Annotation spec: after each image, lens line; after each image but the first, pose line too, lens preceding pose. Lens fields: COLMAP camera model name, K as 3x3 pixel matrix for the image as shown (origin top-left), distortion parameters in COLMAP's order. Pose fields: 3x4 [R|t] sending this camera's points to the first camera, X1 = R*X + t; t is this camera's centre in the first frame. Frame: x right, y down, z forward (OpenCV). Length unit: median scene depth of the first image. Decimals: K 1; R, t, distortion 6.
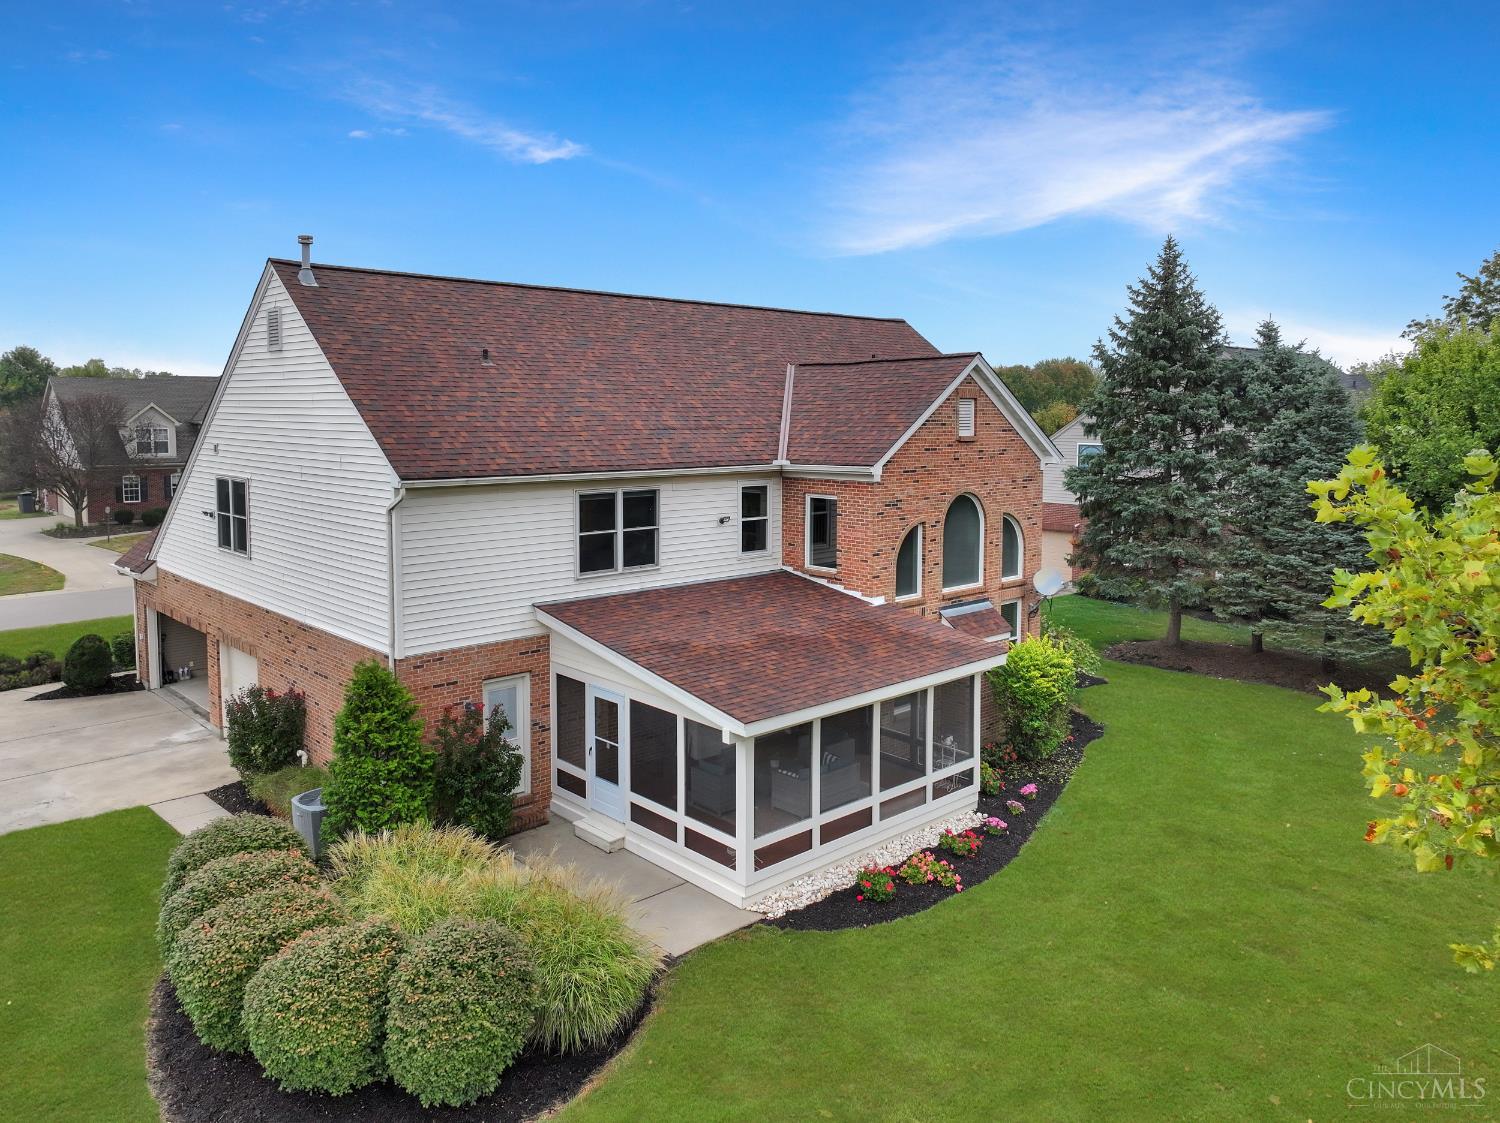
lens RADIAL K [[1070.9, 0, 751.1], [0, 1070.9, 509.6], [0, 0, 1]] dist [0.005615, 0.001281]
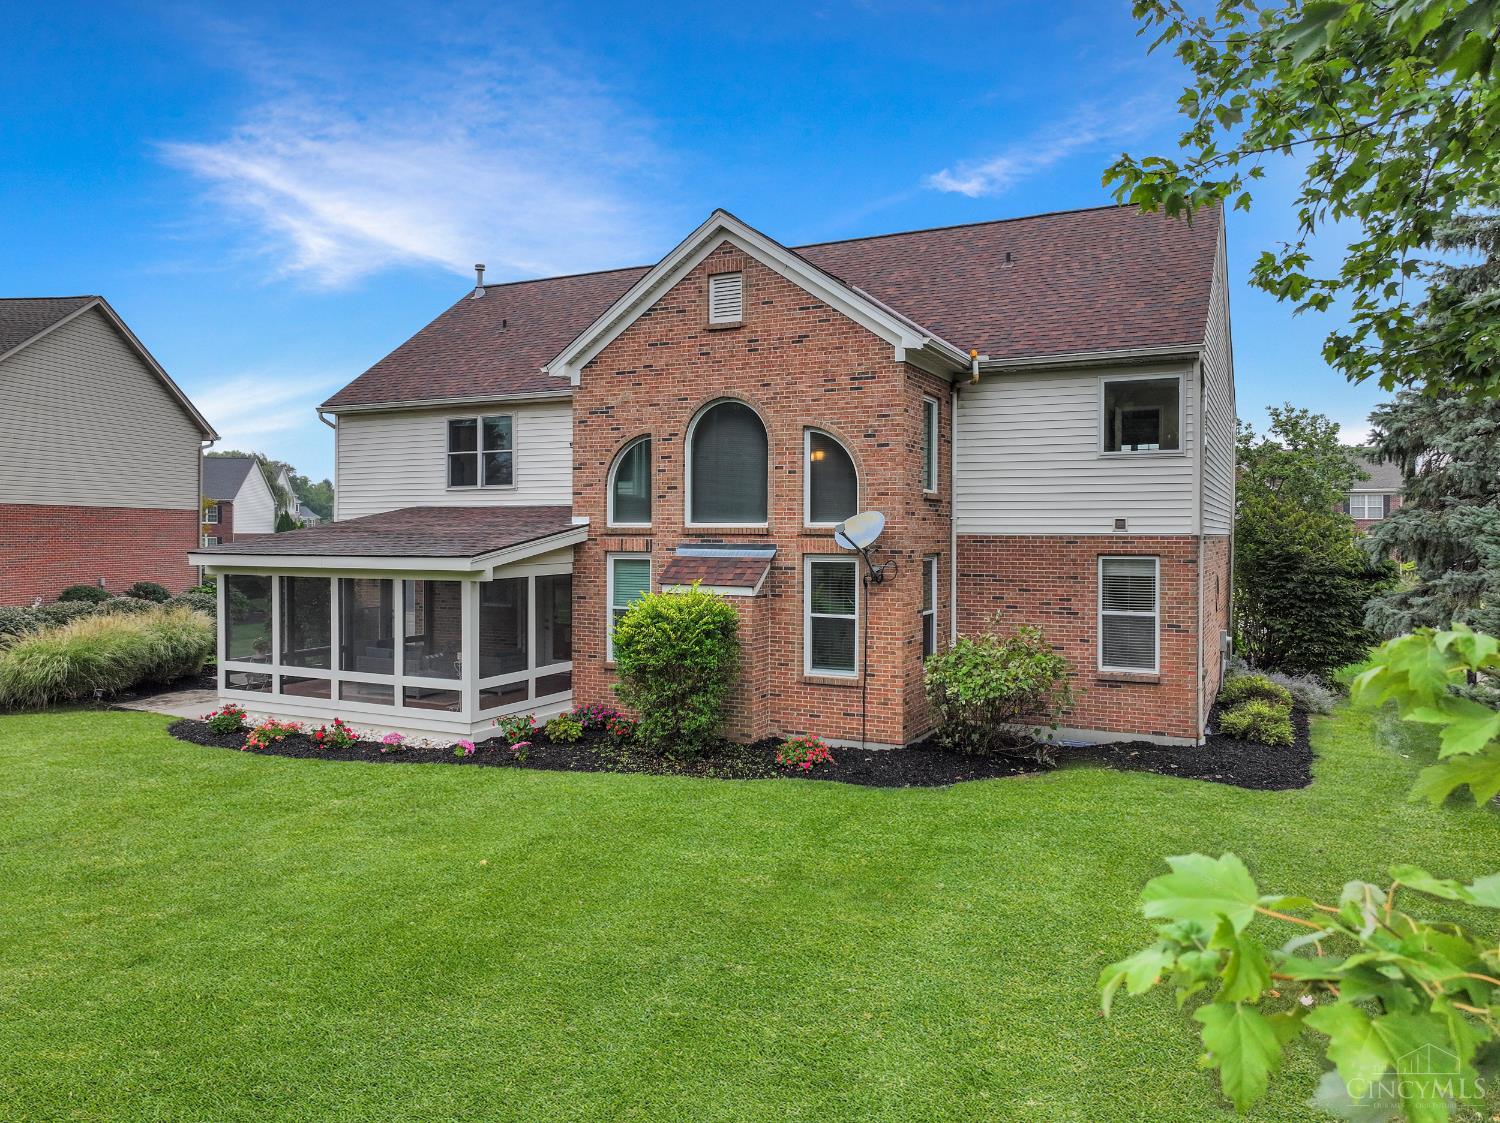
lens RADIAL K [[1075.0, 0, 756.9], [0, 1075.0, 538.8], [0, 0, 1]] dist [-0.000702, -0.001252]
pose [[0.343305, 0.000642, -0.939224, 1.046735], [-0.090575, 0.995362, -0.032427, 0.120652], [0.934846, 0.096203, 0.341771, 0.876494]]
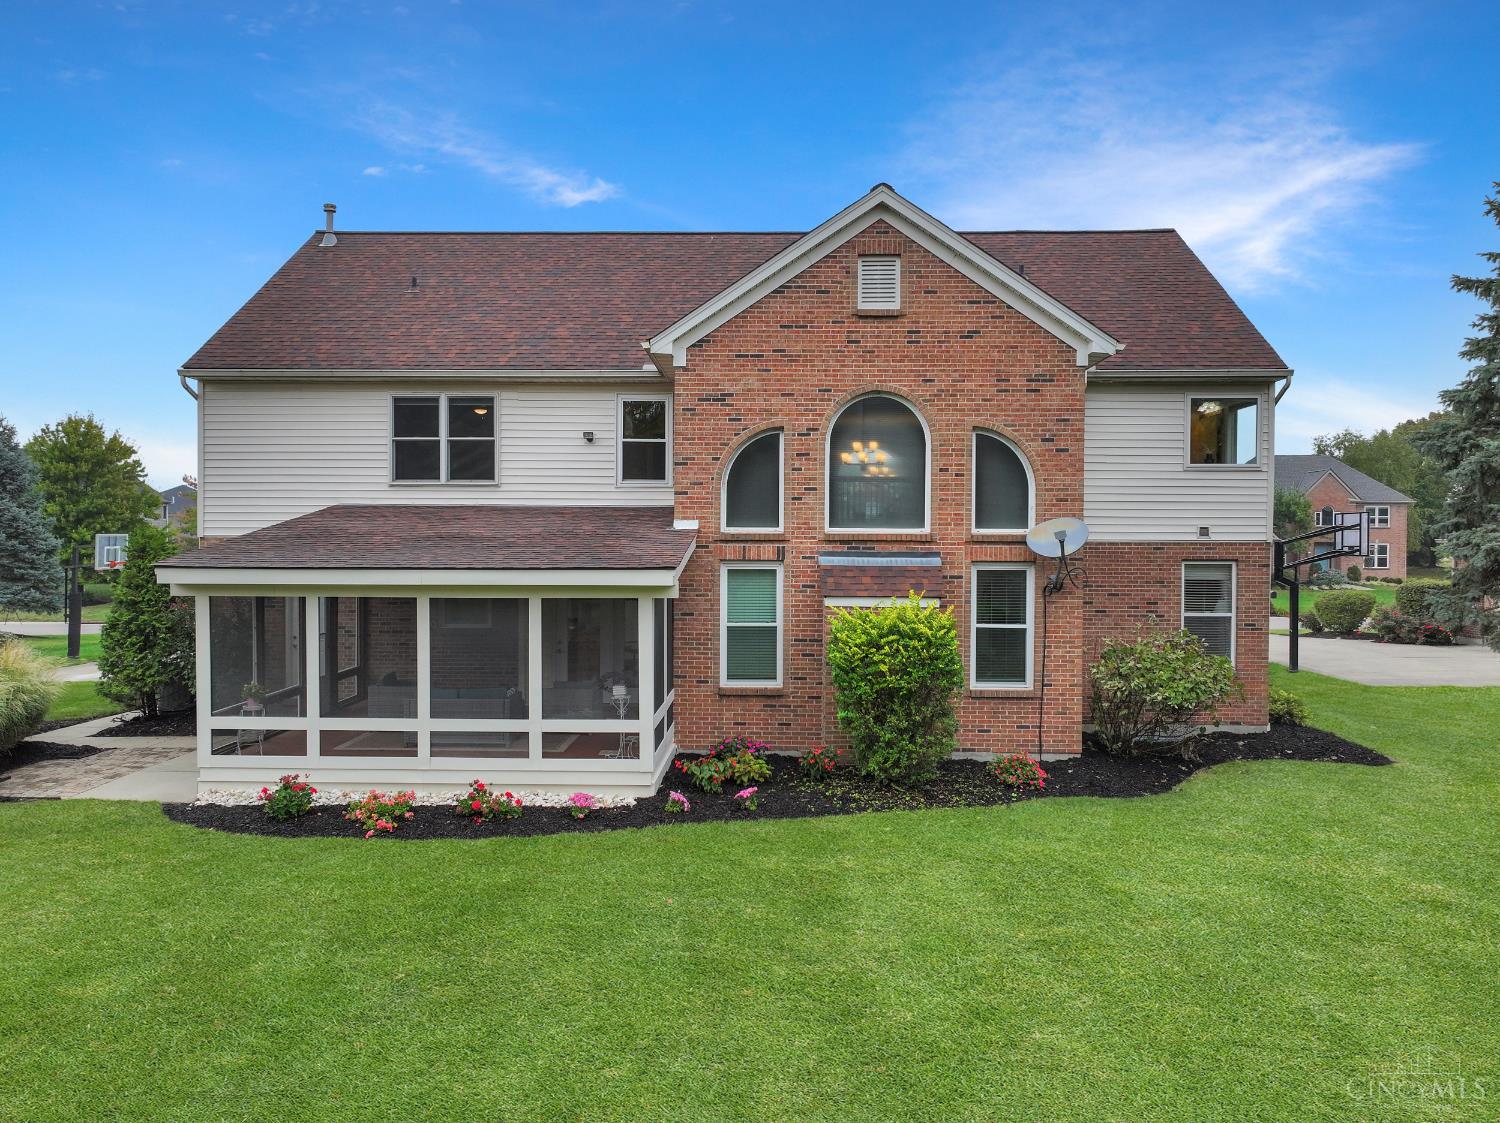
lens RADIAL K [[1058.3, 0, 750.0], [0, 1058.3, 561.5], [0, 0, 1]] dist [0.007054, 0.003026]
pose [[0.709748, 0.014379, -0.704309, 0.710500], [-0.068331, 0.996482, -0.048514, 0.150804], [0.701134, 0.082559, 0.708234, 0.529983]]
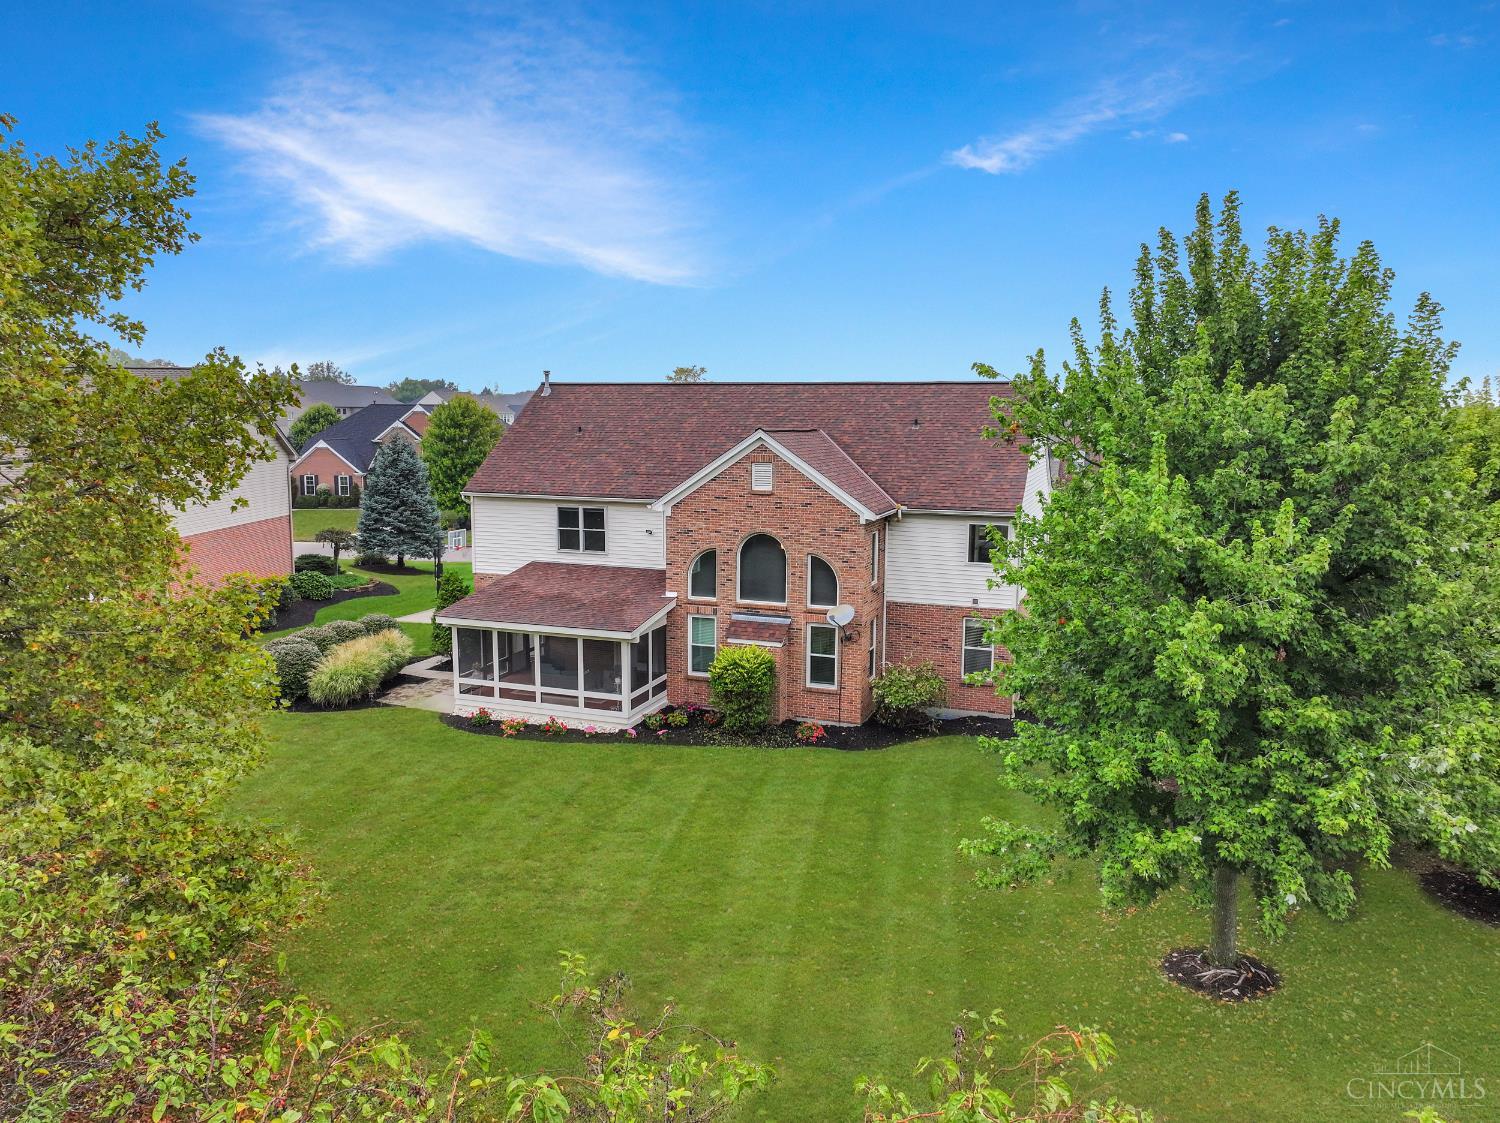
lens RADIAL K [[1058.3, 0, 750.0], [0, 1058.3, 561.5], [0, 0, 1]] dist [0.007054, 0.003026]
pose [[0.443246, 0.124372, -0.887730, 1.564336], [-0.088178, 0.991574, 0.094893, -0.118553], [0.892052, 0.036217, 0.450478, 0.444190]]
